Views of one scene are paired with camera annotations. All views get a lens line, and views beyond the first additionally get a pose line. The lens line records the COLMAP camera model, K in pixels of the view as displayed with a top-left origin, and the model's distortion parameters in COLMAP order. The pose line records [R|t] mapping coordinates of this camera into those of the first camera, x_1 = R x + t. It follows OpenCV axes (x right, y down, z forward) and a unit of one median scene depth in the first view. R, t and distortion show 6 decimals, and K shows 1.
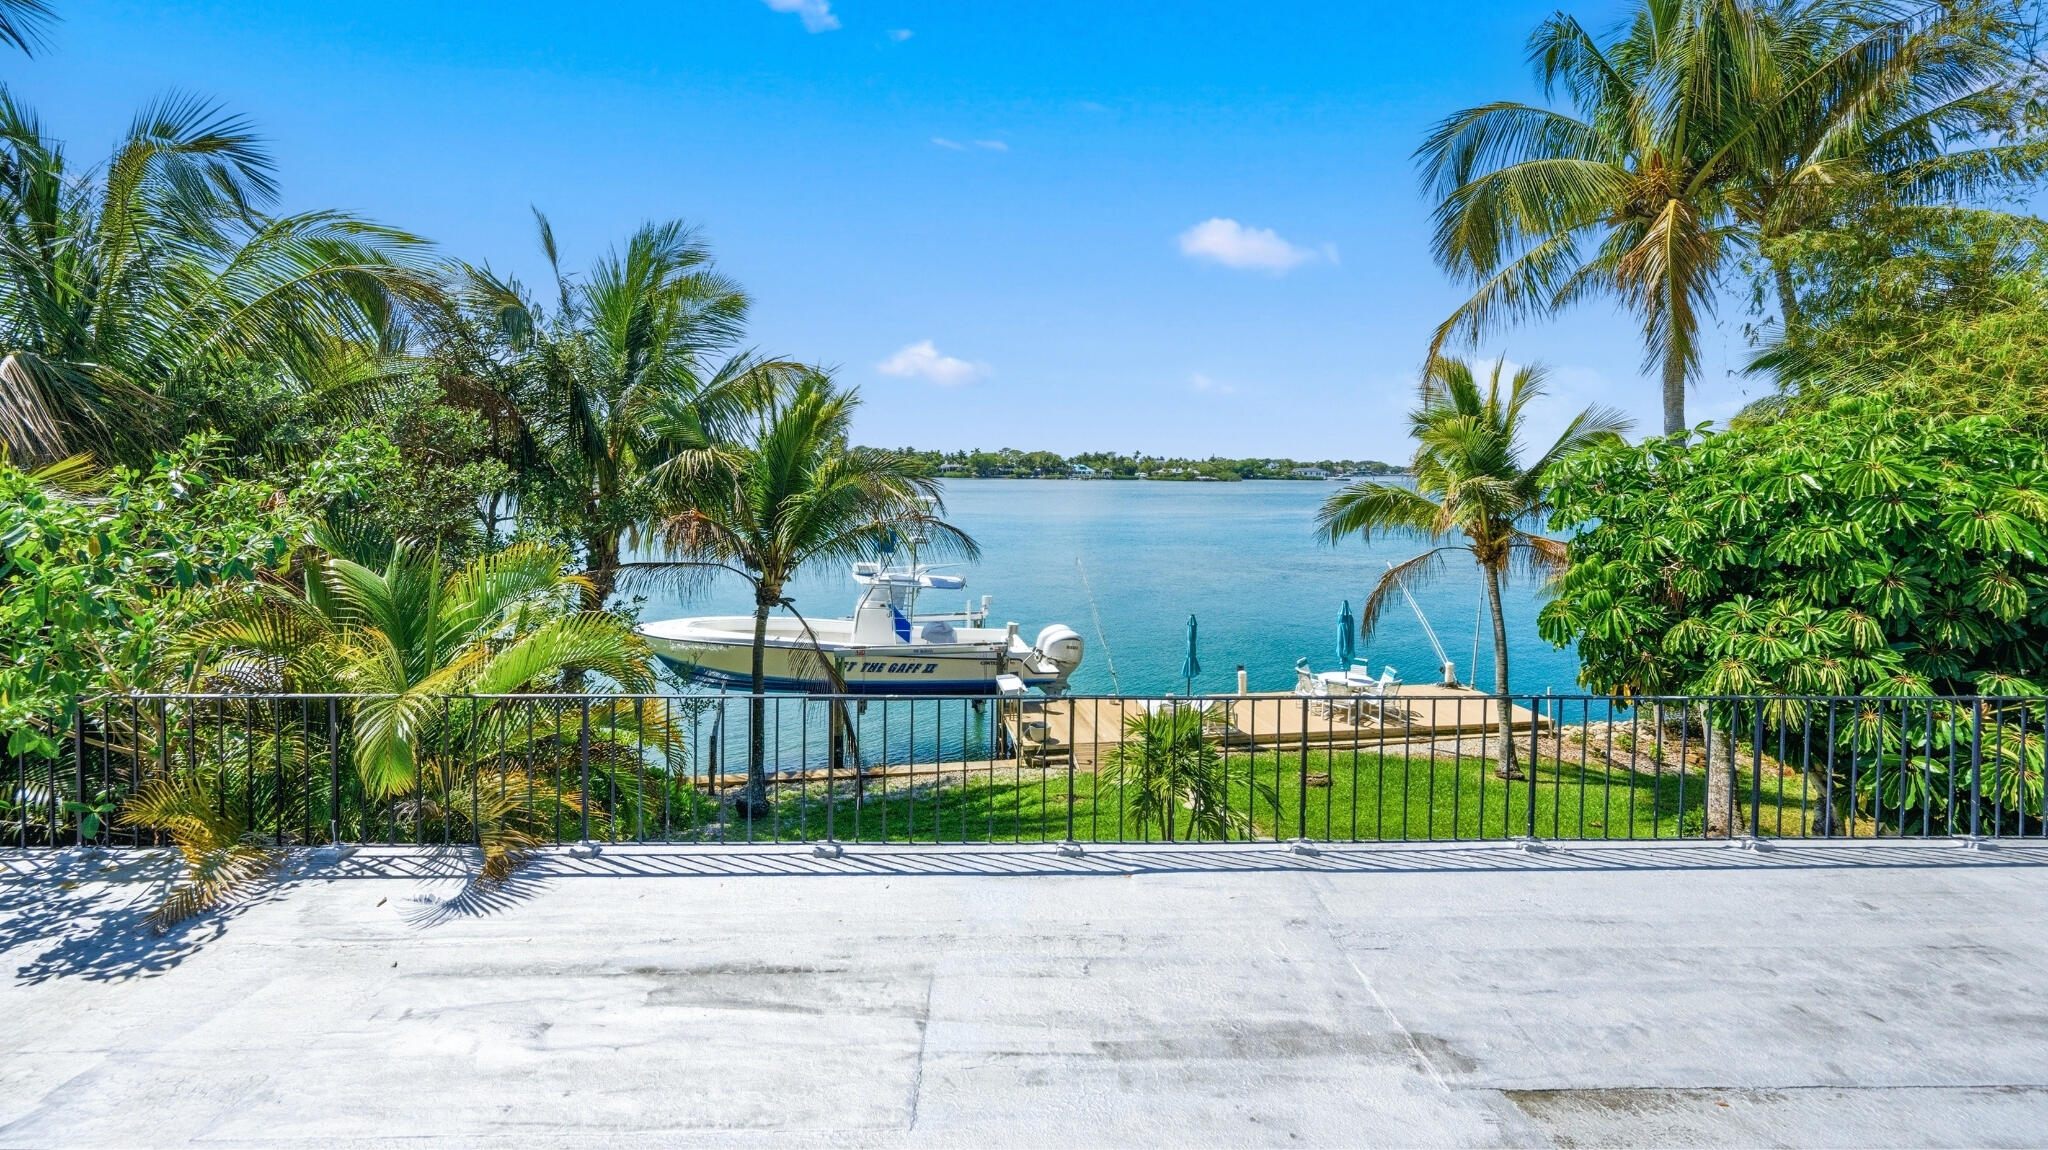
lens RADIAL K [[871.8, 0, 1013.1], [0, 871.8, 578.4], [0, 0, 1]] dist [0.008639, -0.000888]
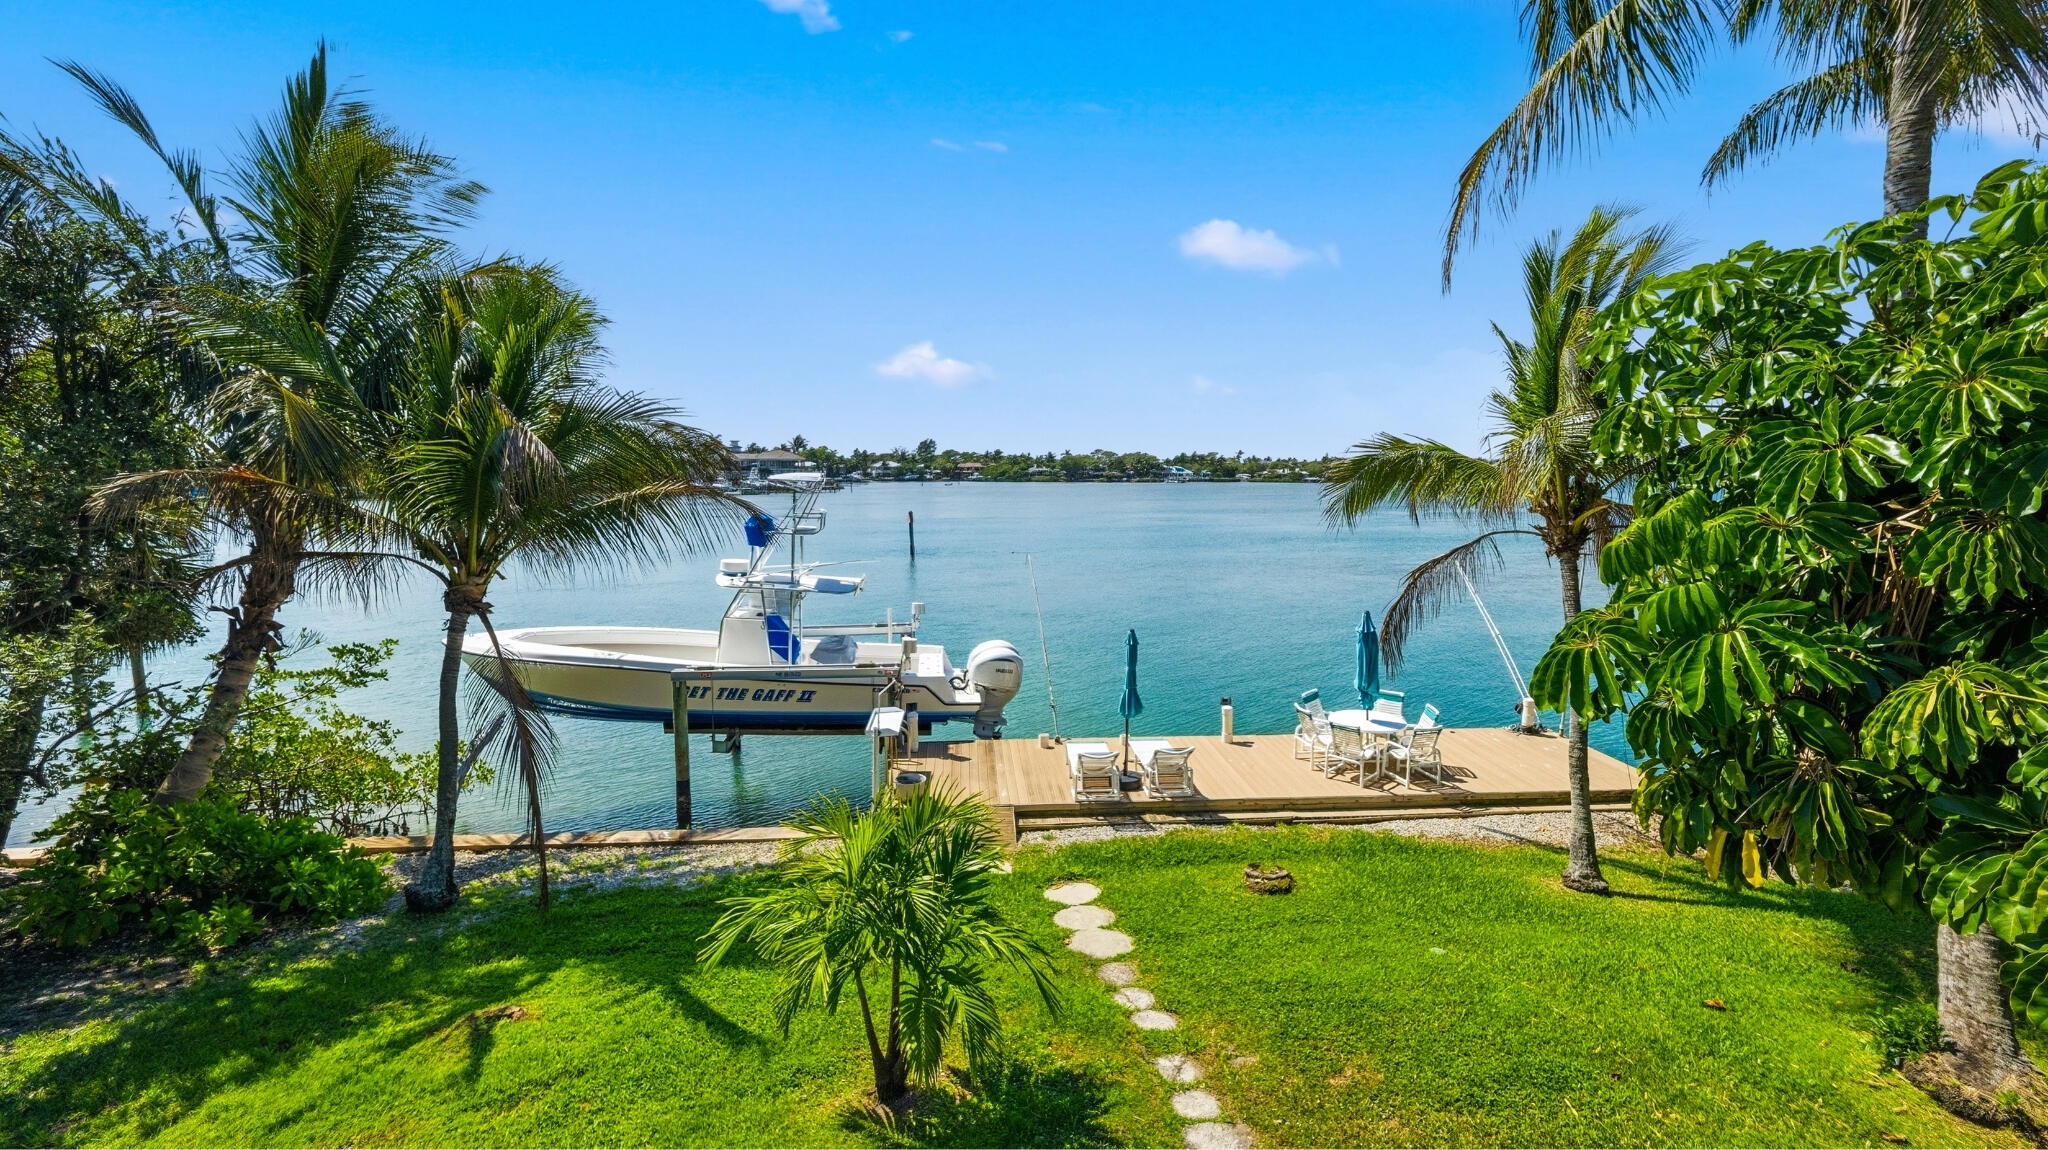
lens RADIAL K [[871.8, 0, 1028.7], [0, 871.8, 629.3], [0, 0, 1]] dist [0.008639, -0.000888]
pose [[0.992853, 0.008996, -0.119001, 0.196836], [-0.003455, 0.998904, 0.046687, 0.007743], [0.119291, -0.045943, 0.991796, 0.267543]]
